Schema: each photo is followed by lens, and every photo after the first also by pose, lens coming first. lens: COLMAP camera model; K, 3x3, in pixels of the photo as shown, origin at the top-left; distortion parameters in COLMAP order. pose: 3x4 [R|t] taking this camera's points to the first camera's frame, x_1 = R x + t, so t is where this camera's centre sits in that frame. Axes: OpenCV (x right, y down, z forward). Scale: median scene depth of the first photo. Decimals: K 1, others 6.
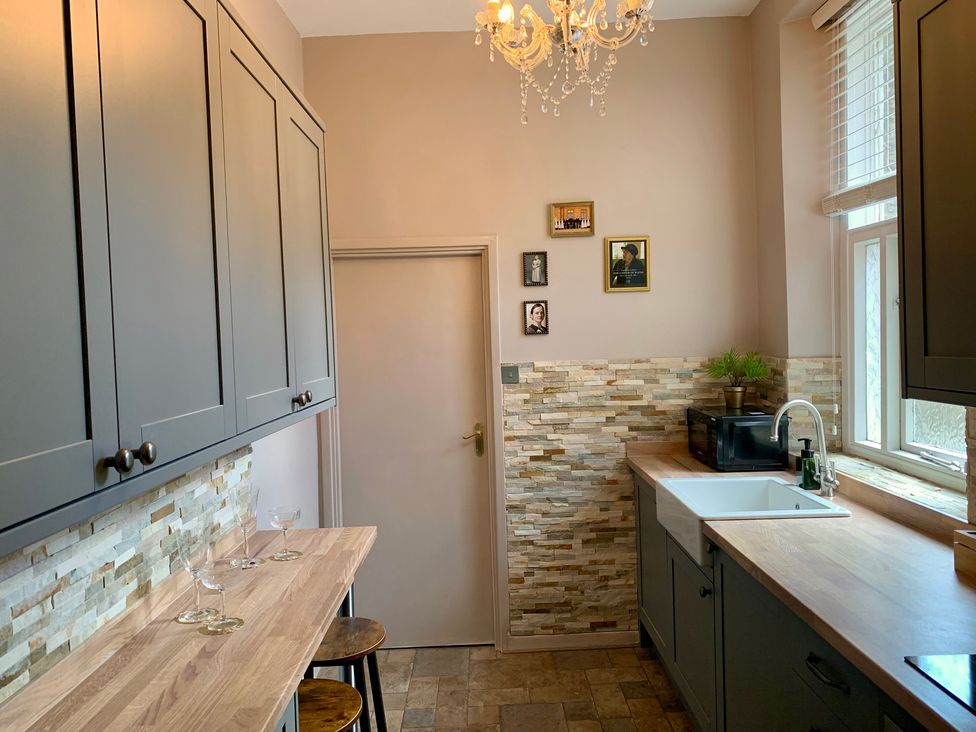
lens RADIAL K [[763.5, 0, 488.0], [0, 763.5, 366.0], [0, 0, 1]] dist [0.049794, -0.062152]
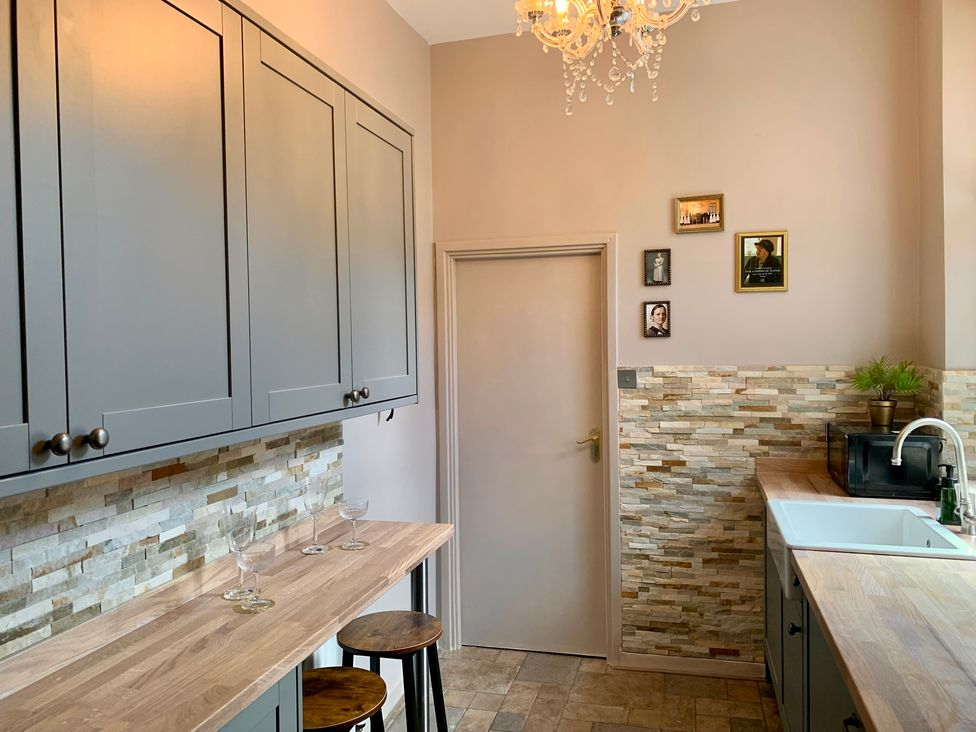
lens RADIAL K [[765.5, 0, 488.0], [0, 765.5, 366.0], [0, 0, 1]] dist [-0.002190, 0.002946]
pose [[0.962059, 0.027600, -0.271443, 0.120506], [-0.027904, 0.999607, 0.002740, -0.002370], [0.271412, 0.004938, 0.962451, 0.035343]]
